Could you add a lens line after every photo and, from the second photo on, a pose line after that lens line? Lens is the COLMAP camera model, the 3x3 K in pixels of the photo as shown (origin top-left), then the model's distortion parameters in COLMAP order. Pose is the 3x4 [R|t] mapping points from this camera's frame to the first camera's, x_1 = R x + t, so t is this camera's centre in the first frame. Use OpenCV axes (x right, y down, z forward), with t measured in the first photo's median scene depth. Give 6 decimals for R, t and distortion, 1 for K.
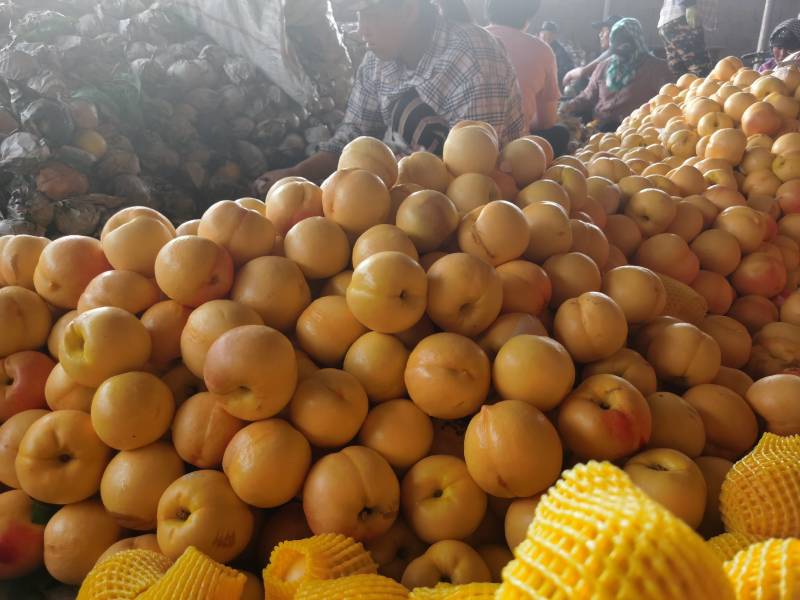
lens RADIAL K [[632.5, 0, 400.0], [0, 632.5, 300.0], [0, 0, 1]] dist [0.000153, -0.003900]
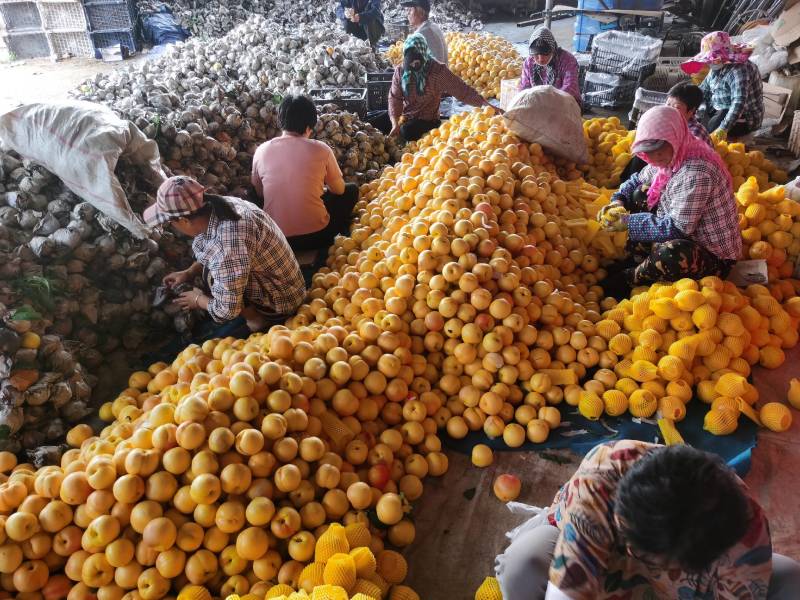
lens RADIAL K [[601.6, 0, 400.0], [0, 601.6, 300.0], [0, 0, 1]] dist [-0.010952, -0.004968]
pose [[0.978869, -0.135487, 0.153161, 0.476298], [0.098739, 0.969066, 0.226189, -1.207590], [-0.179069, -0.206286, 0.961967, -1.364543]]
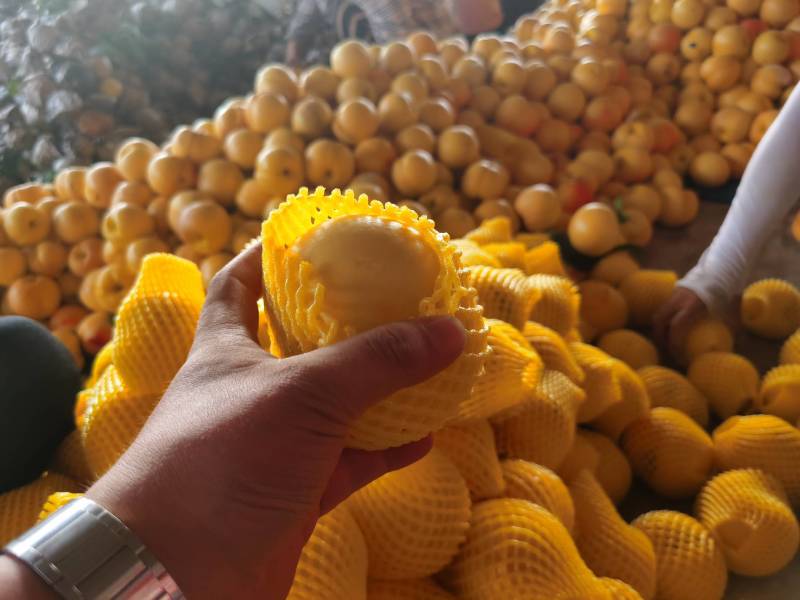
lens RADIAL K [[632.5, 0, 400.0], [0, 632.5, 300.0], [0, 0, 1]] dist [0.000153, -0.003900]
pose [[0.984057, -0.122263, -0.129168, 0.429137], [0.145026, 0.972012, 0.184824, 0.050815], [0.102956, -0.200610, 0.974246, -0.604081]]
